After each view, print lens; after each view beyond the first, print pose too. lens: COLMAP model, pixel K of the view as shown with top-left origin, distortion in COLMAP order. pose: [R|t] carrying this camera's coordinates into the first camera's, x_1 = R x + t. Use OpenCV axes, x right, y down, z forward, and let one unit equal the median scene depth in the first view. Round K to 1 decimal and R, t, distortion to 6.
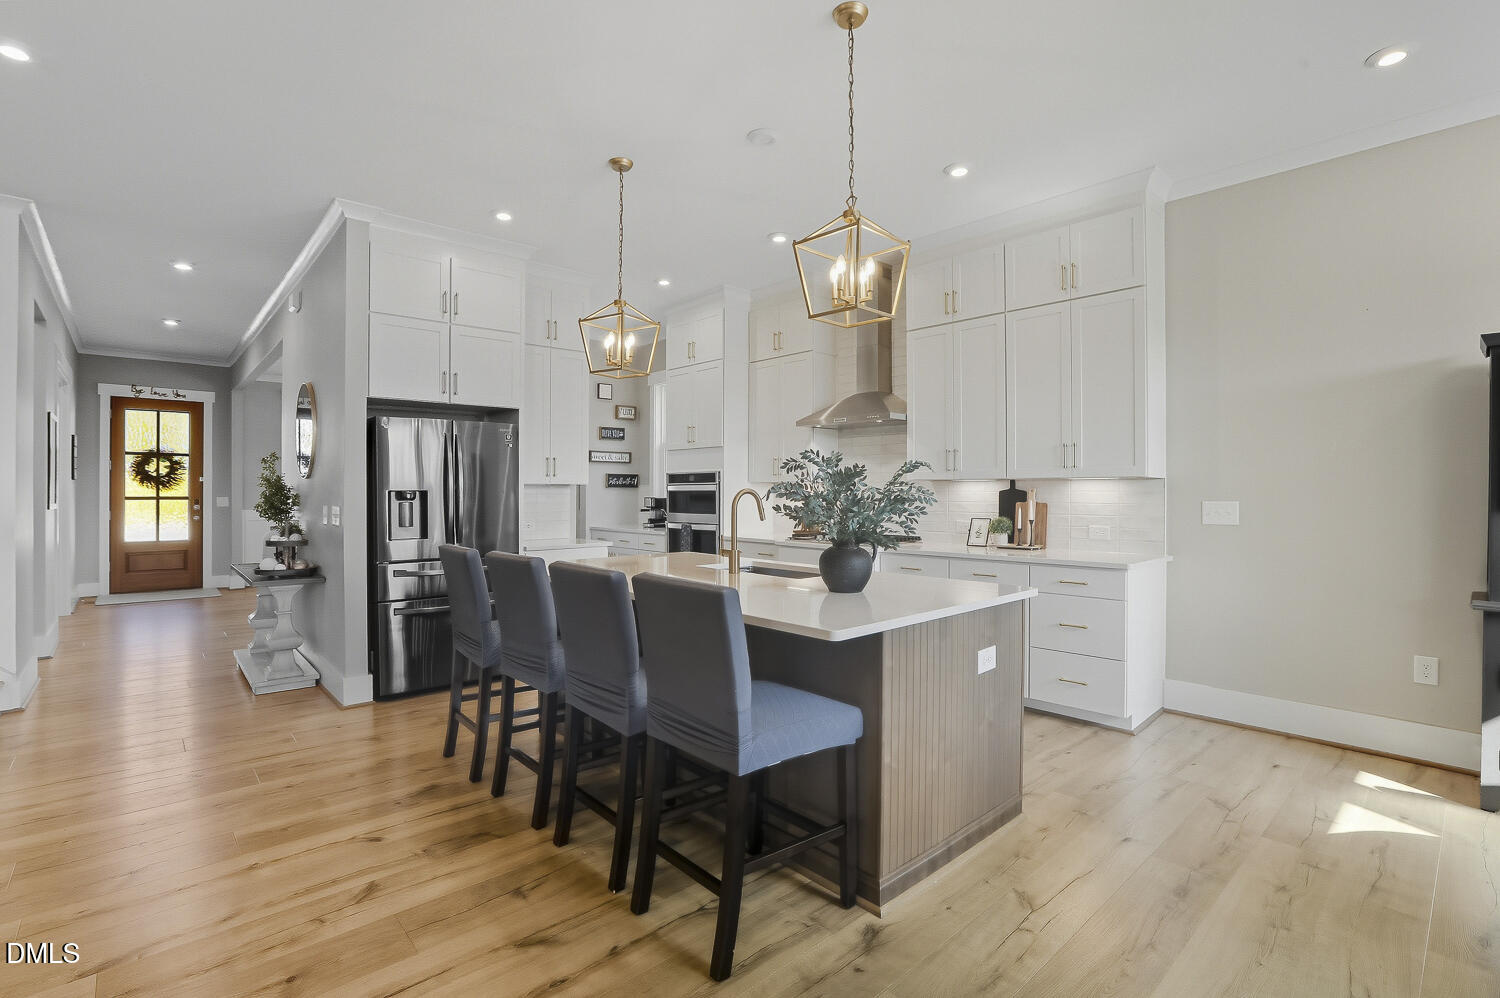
lens RADIAL K [[703.9, 0, 756.4], [0, 703.9, 503.3], [0, 0, 1]] dist [-0.064476, 0.020935]
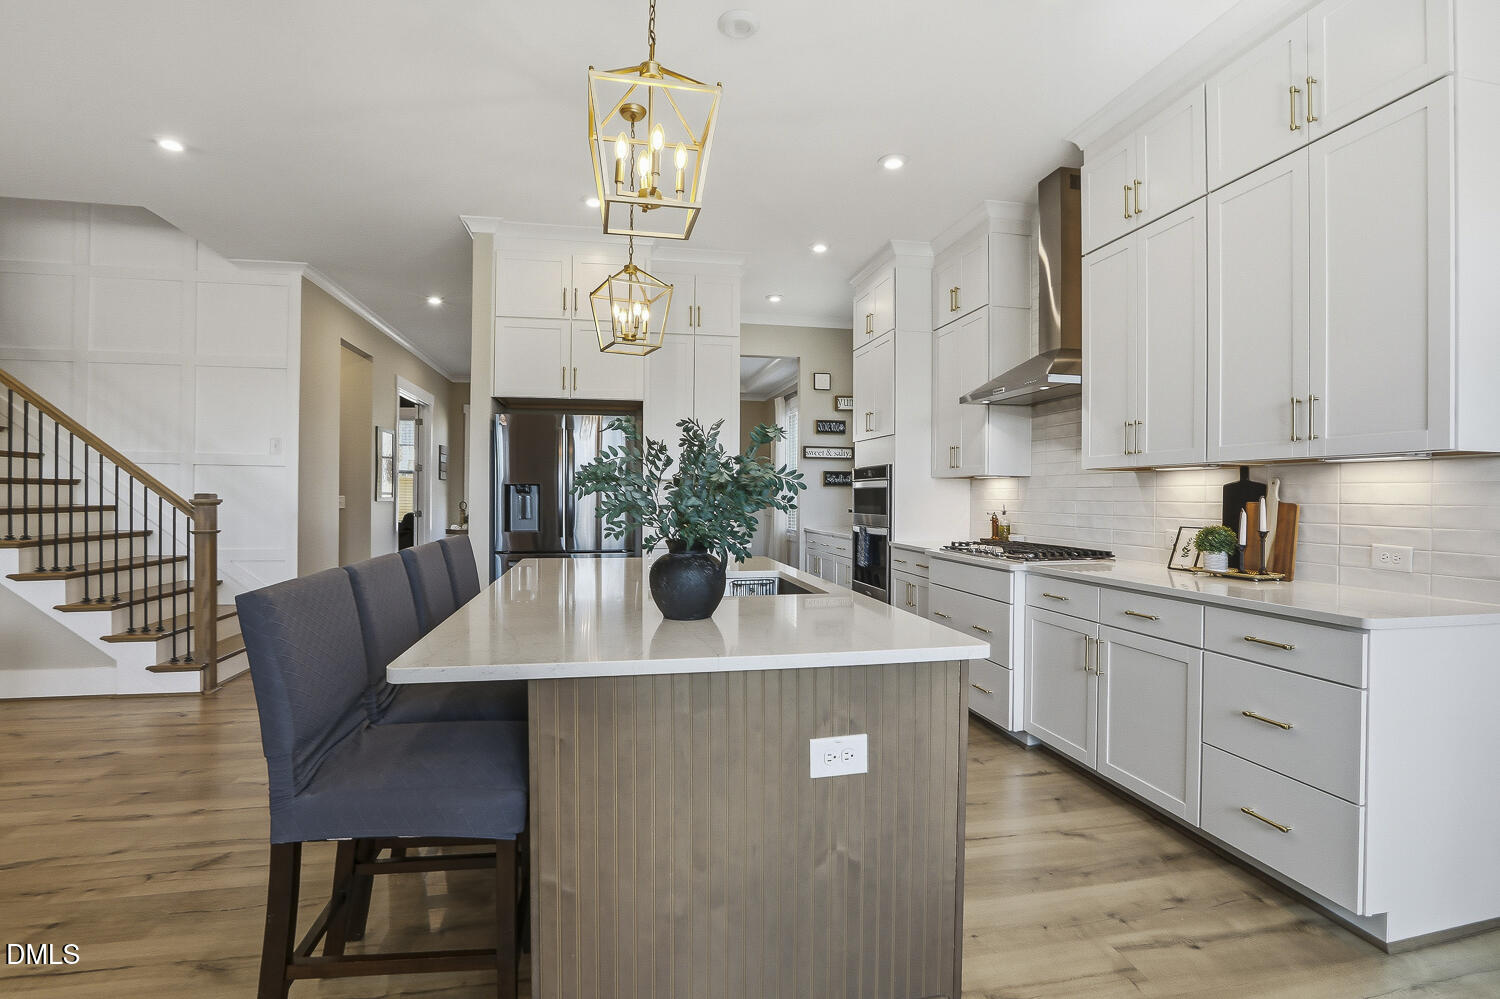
lens RADIAL K [[713.6, 0, 754.1], [0, 713.6, 508.4], [0, 0, 1]] dist [-0.051863, 0.019998]
pose [[0.856093, 0.015128, -0.516600, 0.319310], [-0.015278, 0.999875, 0.003962, 0.008094], [0.516596, 0.004501, 0.856218, 0.248304]]
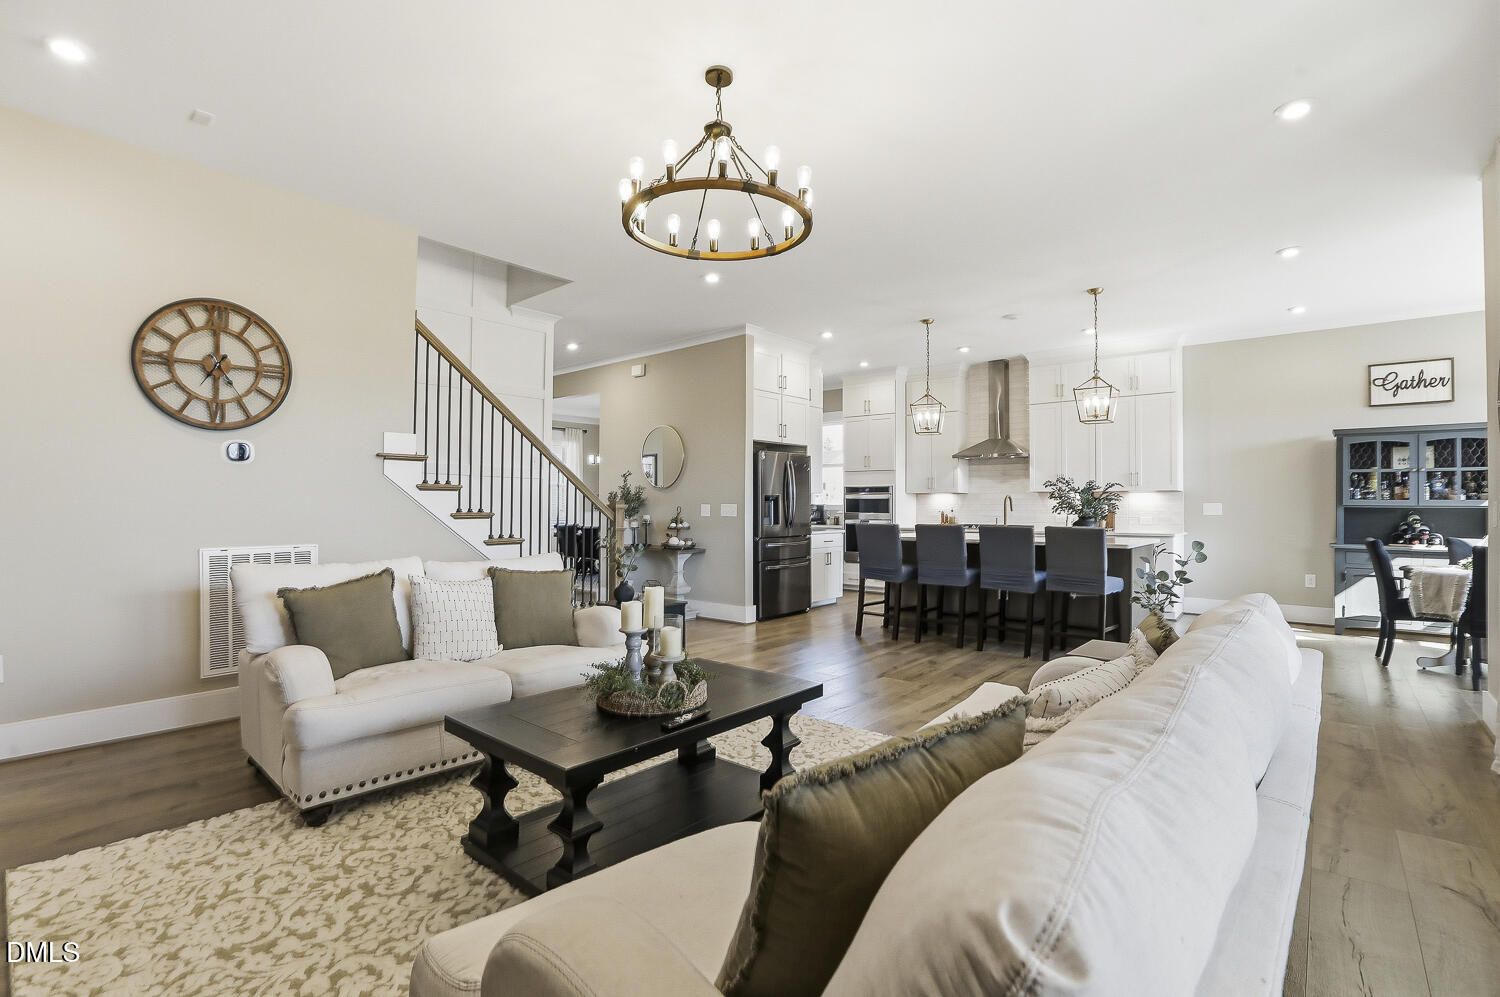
lens RADIAL K [[713.6, 0, 754.1], [0, 713.6, 507.4], [0, 0, 1]] dist [-0.051863, 0.019998]
pose [[0.990462, 0.002191, 0.137771, -0.734151], [-0.000268, 0.999902, -0.013972, 0.031176], [-0.137788, 0.013802, 0.990366, -0.655812]]
